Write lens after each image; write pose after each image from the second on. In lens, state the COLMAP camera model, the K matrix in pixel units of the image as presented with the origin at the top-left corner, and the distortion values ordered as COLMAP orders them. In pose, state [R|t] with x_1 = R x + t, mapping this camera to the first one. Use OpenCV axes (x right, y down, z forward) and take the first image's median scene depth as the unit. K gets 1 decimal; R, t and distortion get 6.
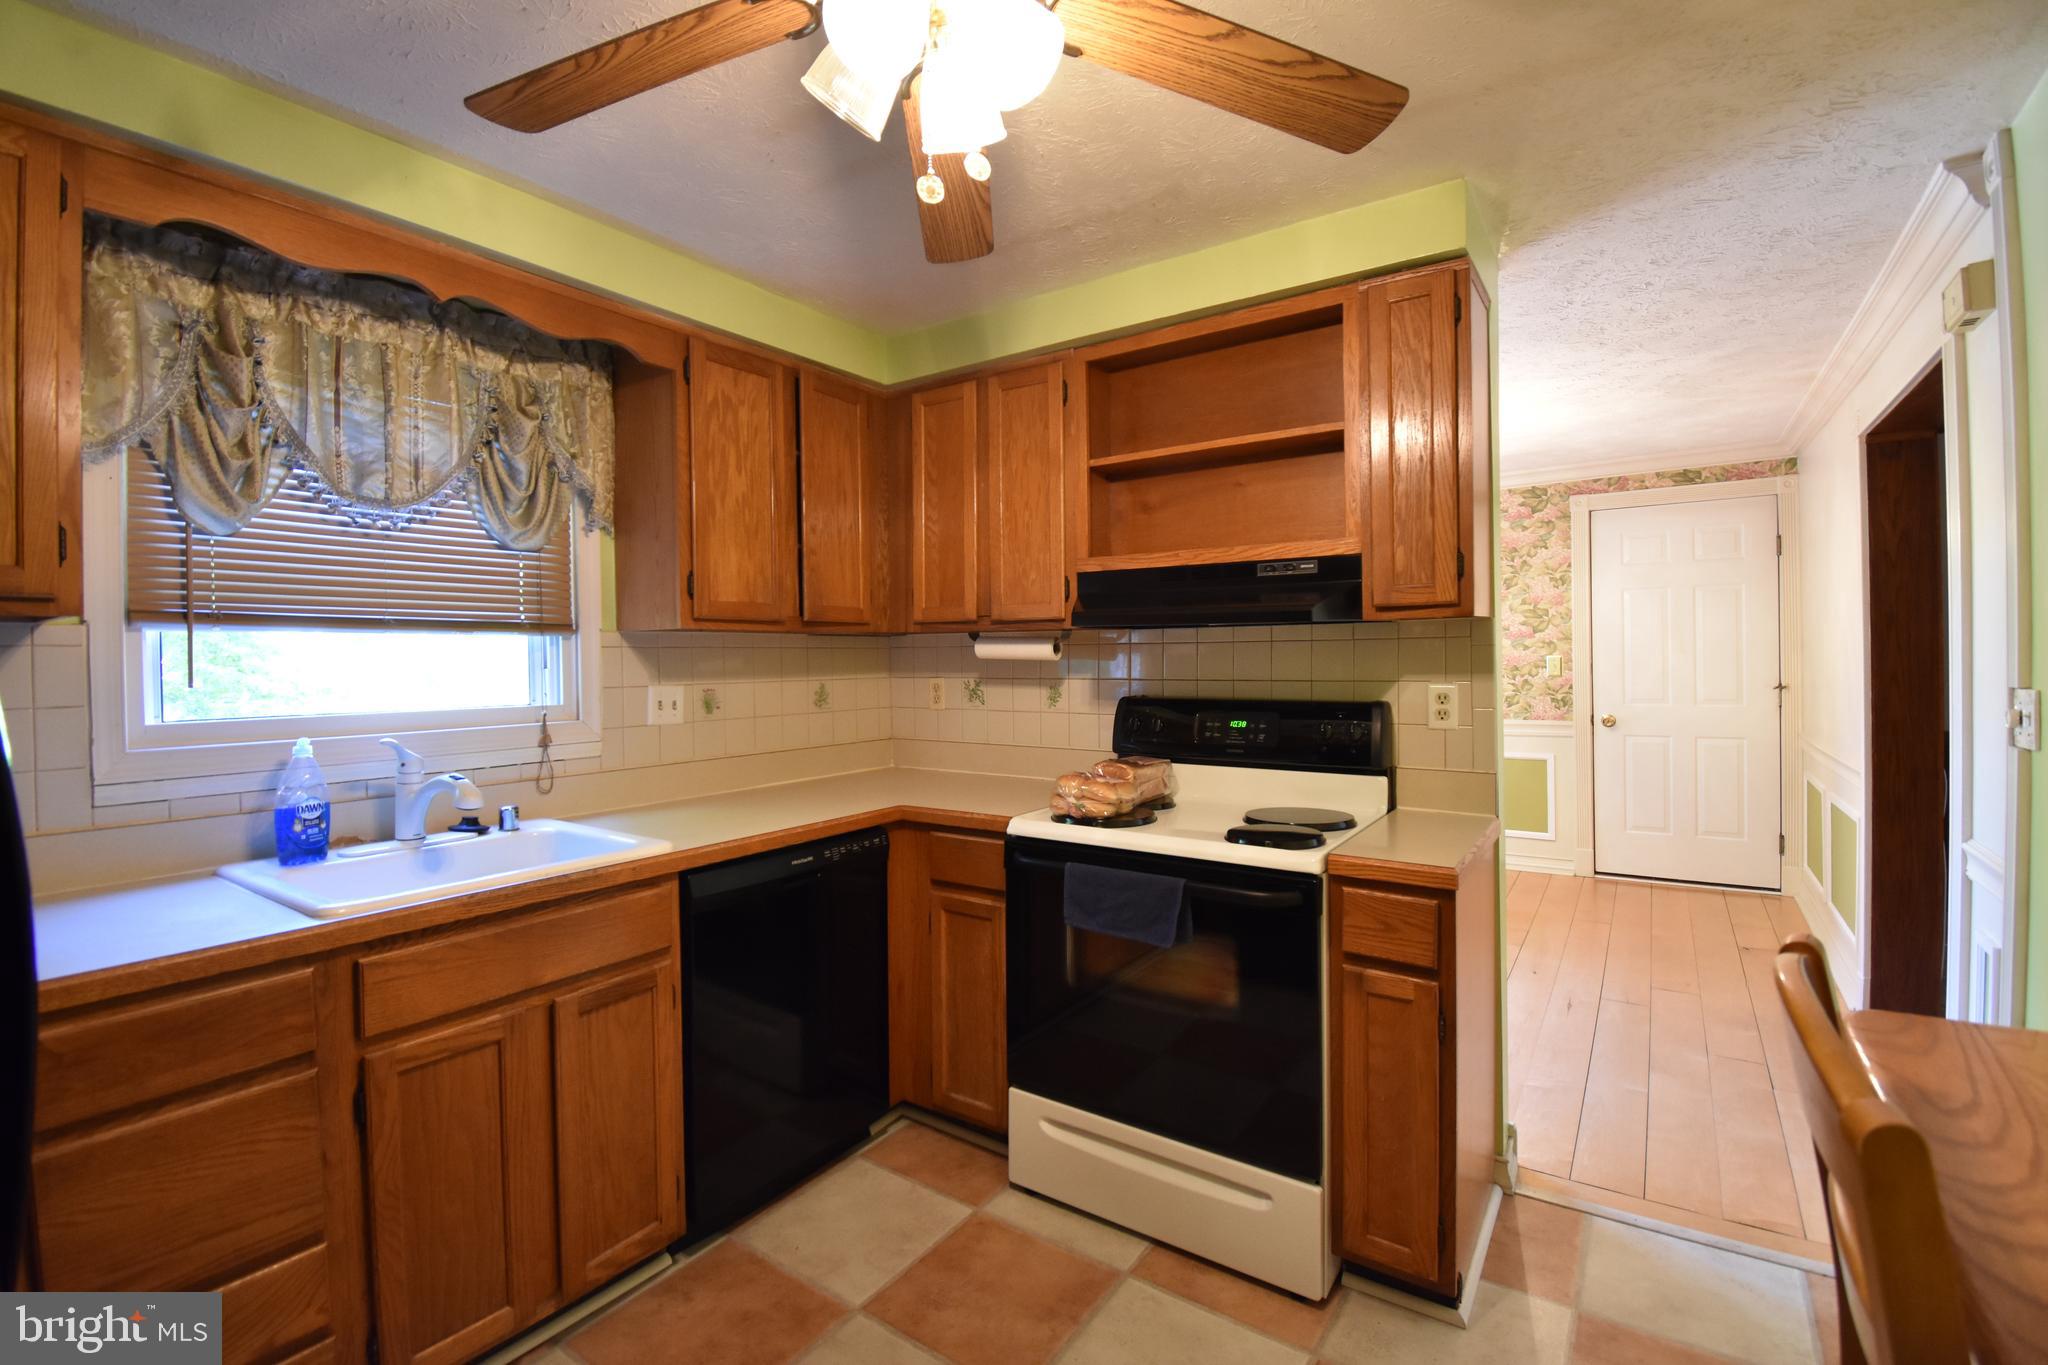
lens RADIAL K [[893.8, 0, 1025.8], [0, 893.8, 671.3], [0, 0, 1]] dist [-0.016636, -0.003088]
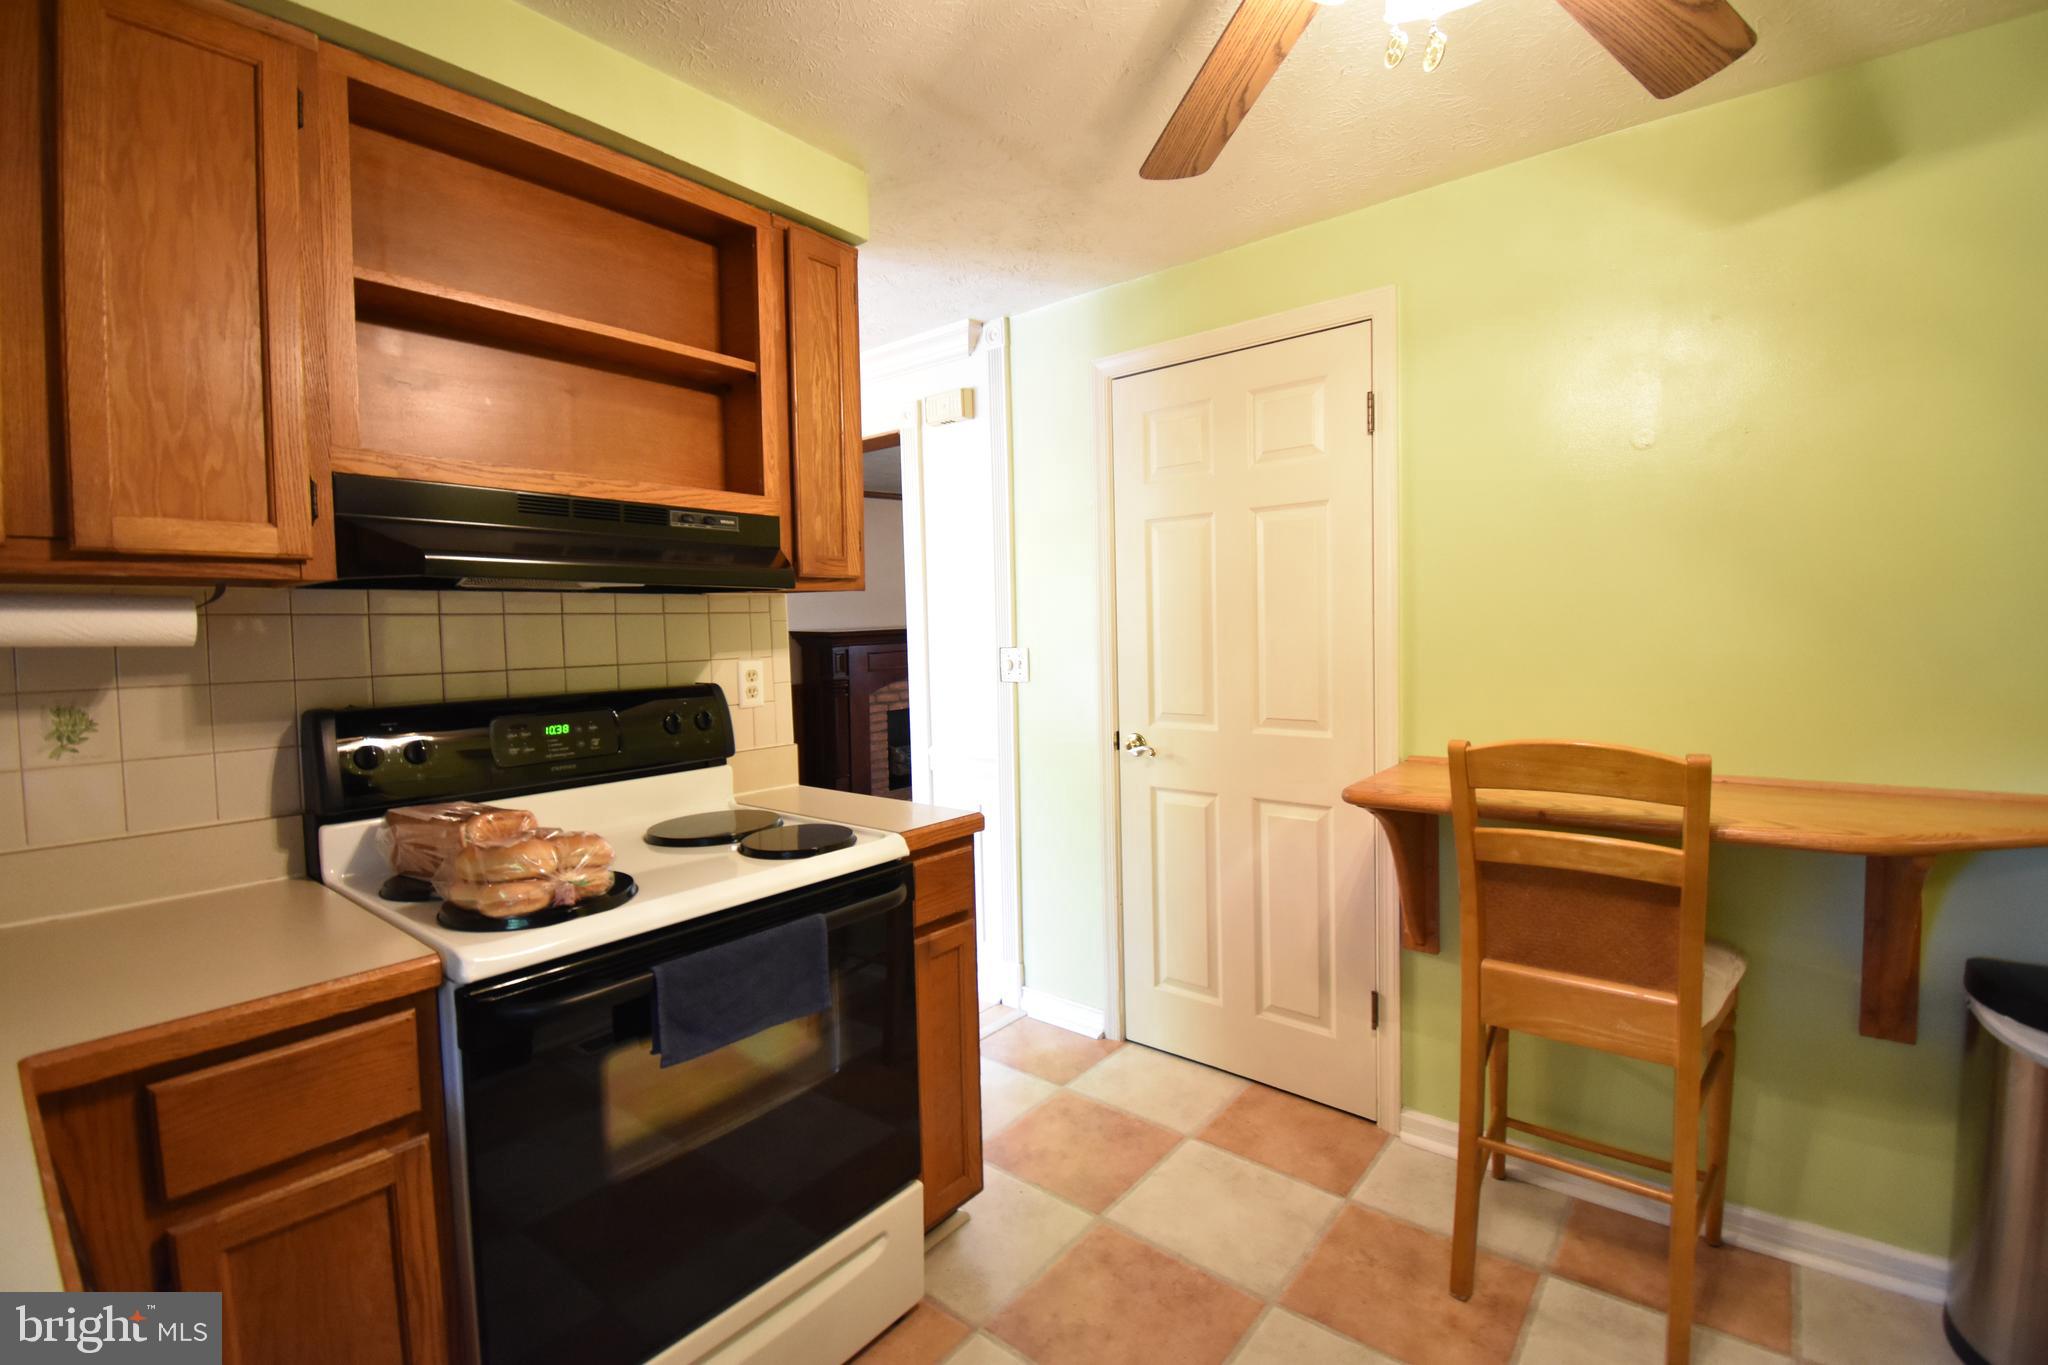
lens RADIAL K [[893.8, 0, 1012.5], [0, 893.8, 672.7], [0, 0, 1]] dist [-0.016636, -0.003088]
pose [[0.083110, -0.040596, 0.995713, -0.474552], [0.040158, 0.998495, 0.037358, 0.002472], [-0.995731, 0.036881, 0.084615, 0.638025]]
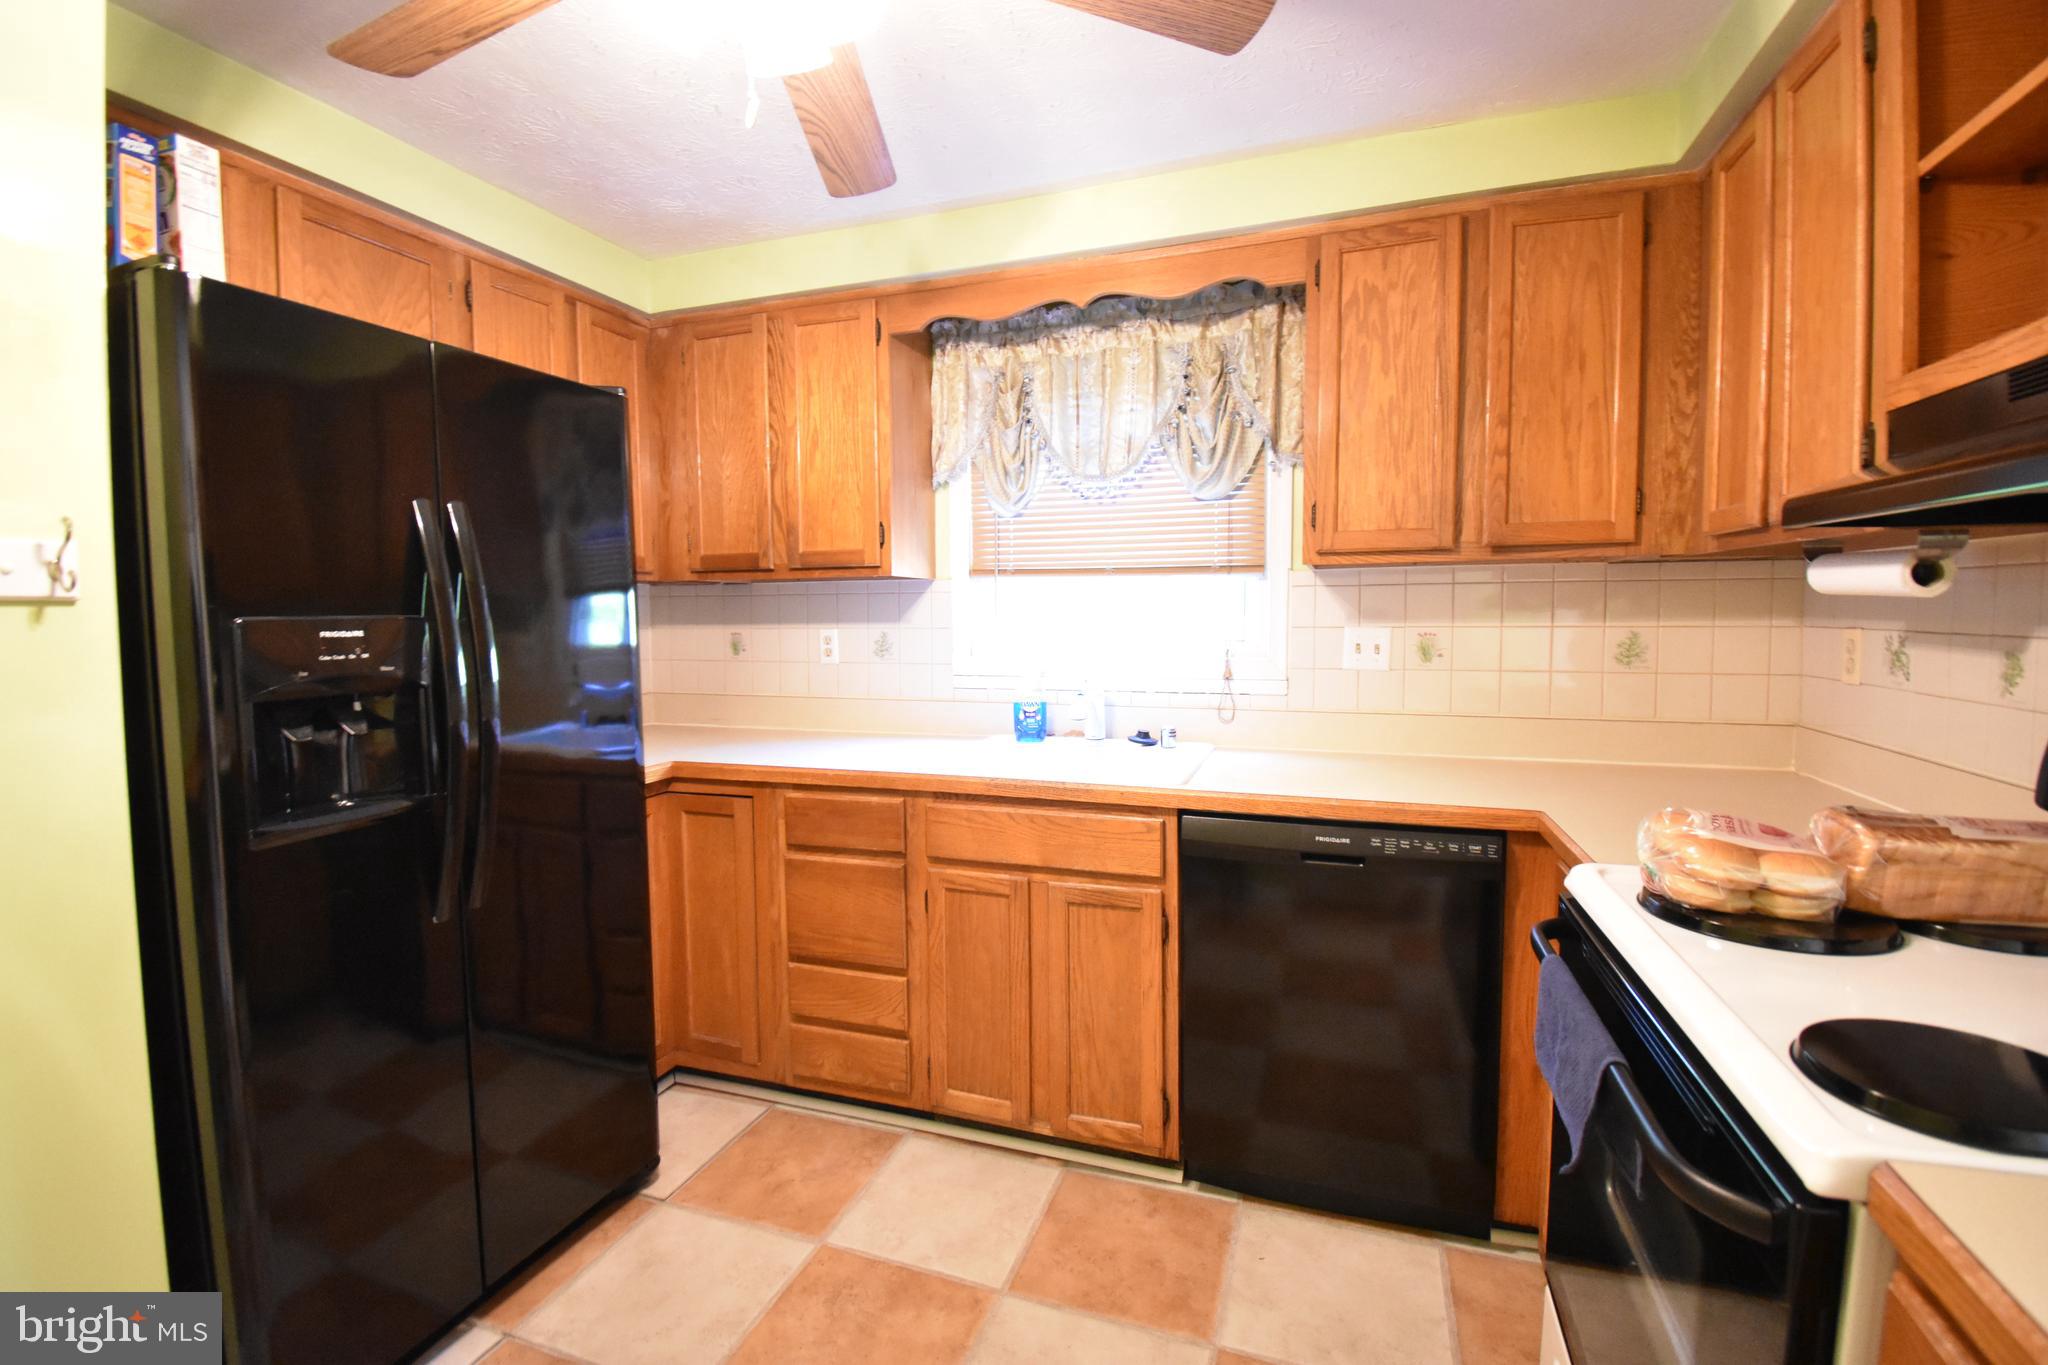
lens RADIAL K [[893.8, 0, 1023.1], [0, 893.8, 671.1], [0, 0, 1]] dist [-0.016636, -0.003088]
pose [[0.253844, 0.071669, -0.964586, 0.446799], [-0.009757, 0.997390, 0.071539, -0.001073], [0.967196, -0.008748, 0.253881, 0.488471]]
